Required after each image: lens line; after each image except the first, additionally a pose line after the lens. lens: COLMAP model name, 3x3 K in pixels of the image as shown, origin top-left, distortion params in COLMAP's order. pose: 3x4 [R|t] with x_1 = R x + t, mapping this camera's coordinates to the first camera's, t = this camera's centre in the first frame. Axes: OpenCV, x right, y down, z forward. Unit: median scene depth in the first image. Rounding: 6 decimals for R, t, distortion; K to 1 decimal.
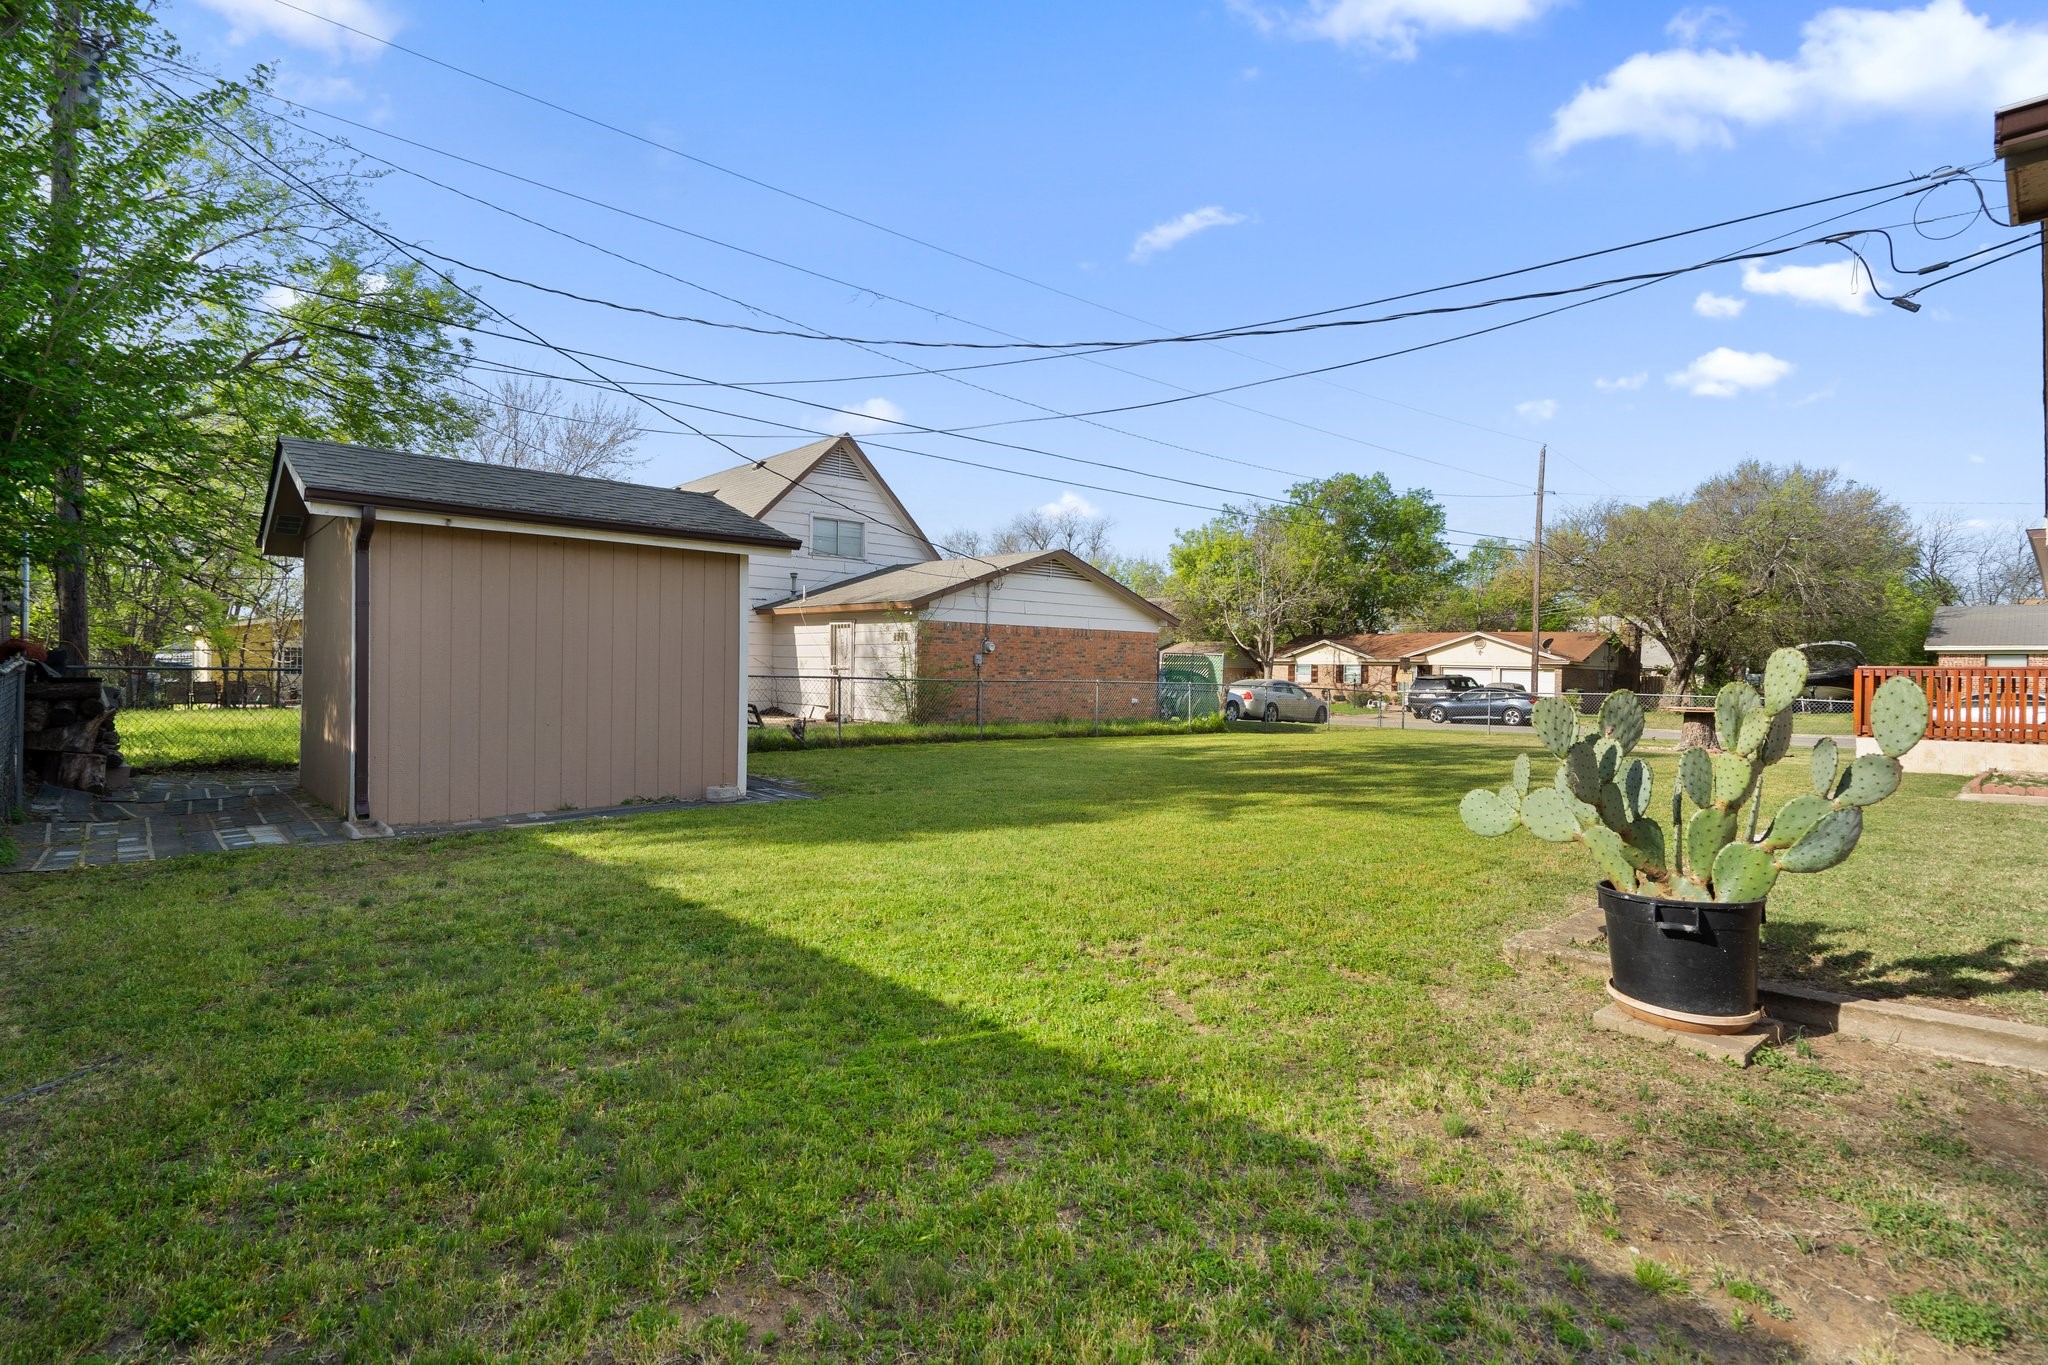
lens RADIAL K [[952.3, 0, 1024.0], [0, 952.3, 682.5], [0, 0, 1]] dist [-0.024480, -0.000257]
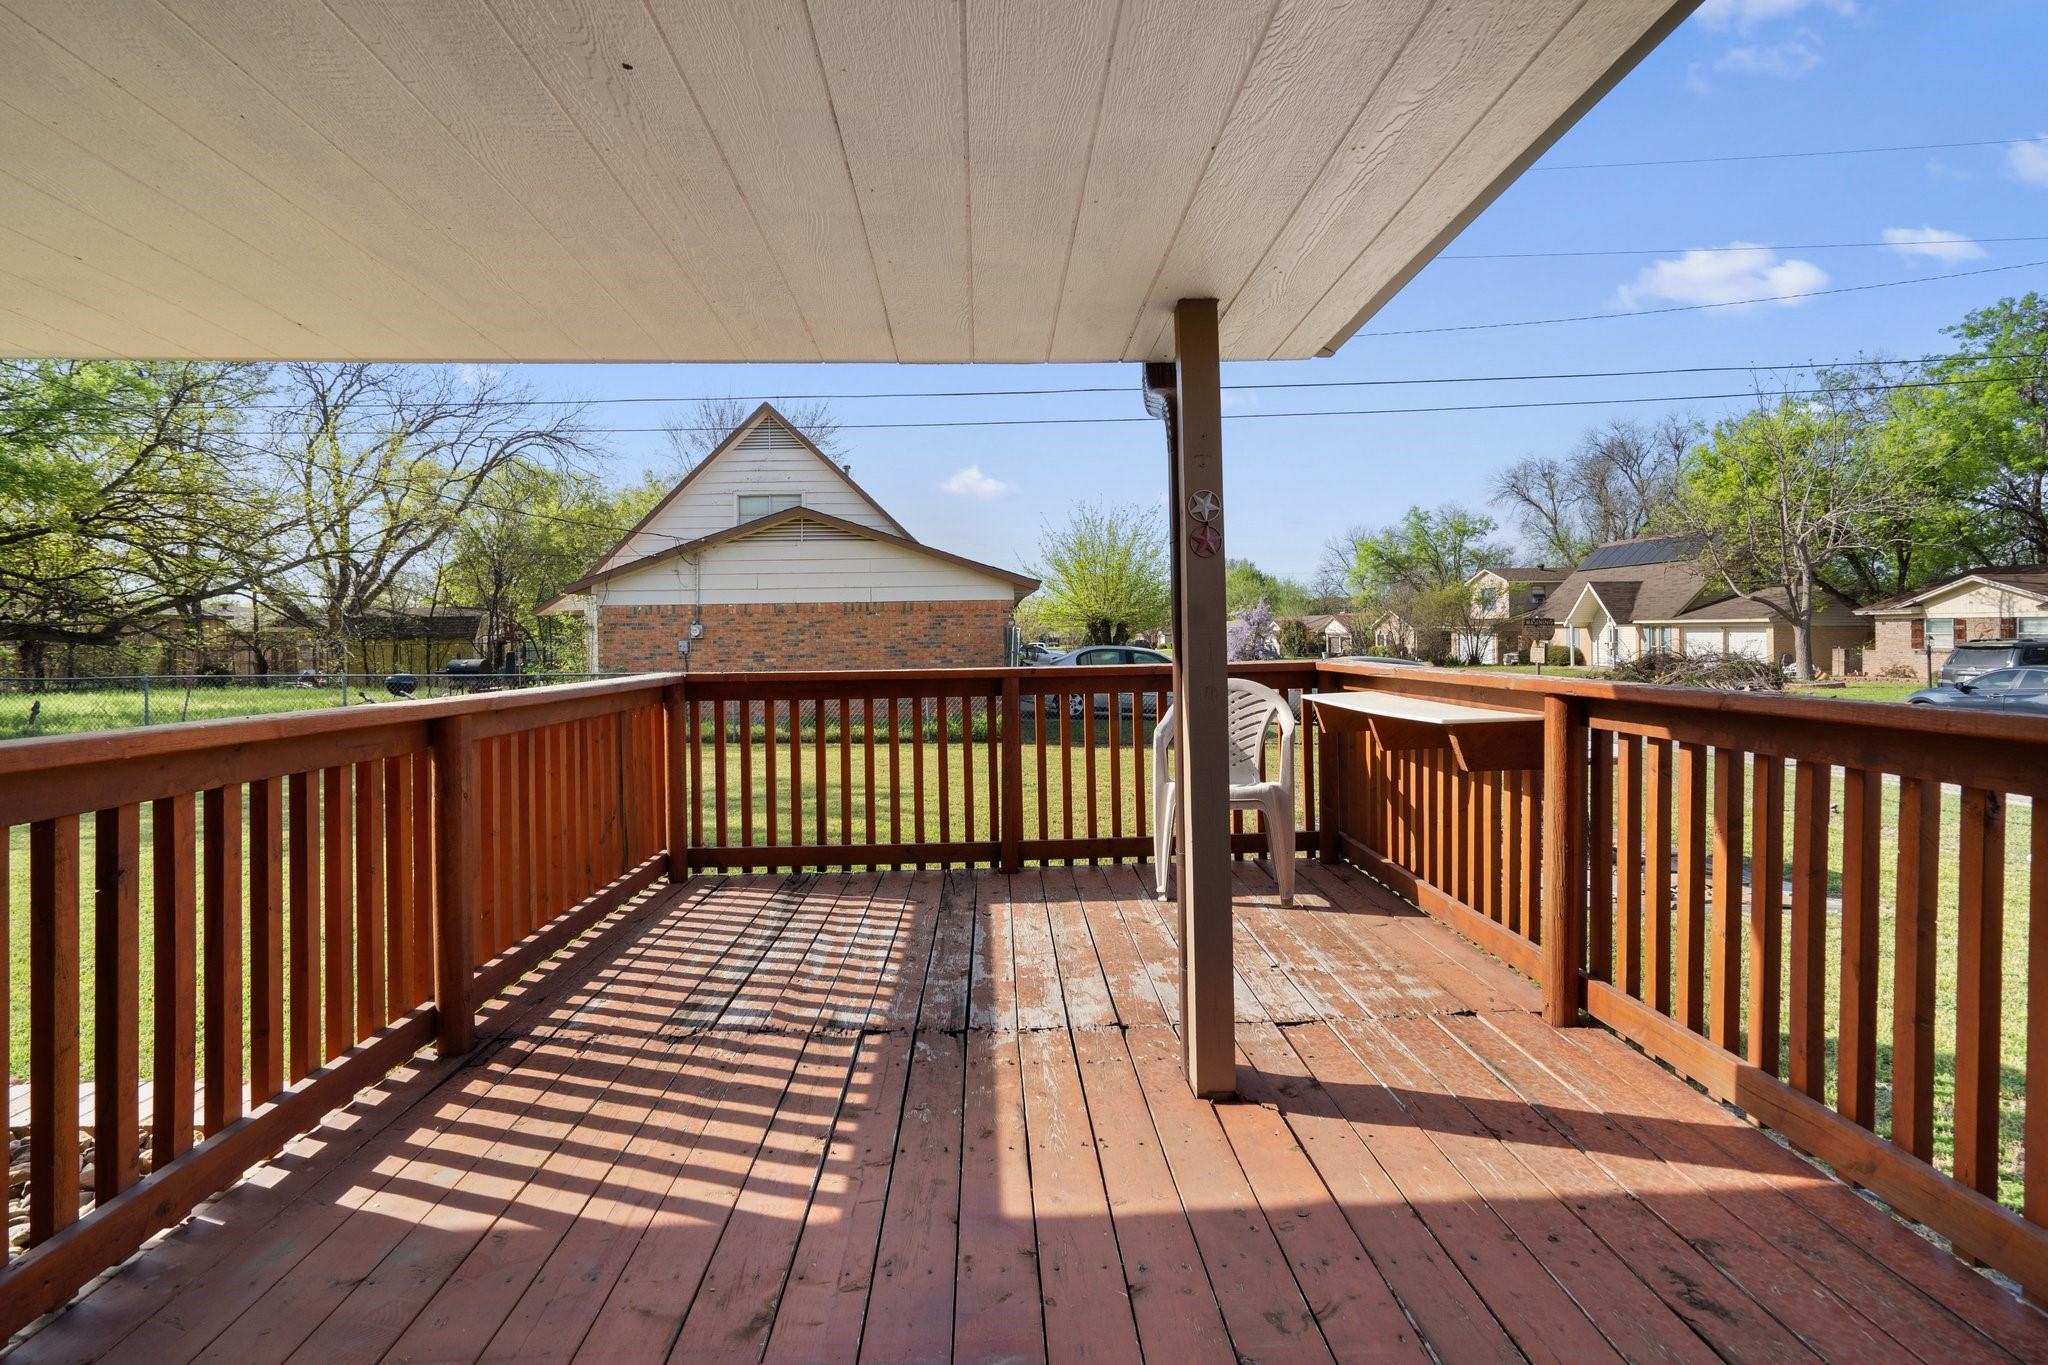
lens RADIAL K [[952.3, 0, 1024.0], [0, 952.3, 682.5], [0, 0, 1]] dist [-0.024480, -0.000257]
pose [[0.764929, 0.008664, -0.644056, 0.667647], [0.013750, 0.999462, 0.029776, -0.011530], [0.643968, -0.031632, 0.764398, 0.484180]]
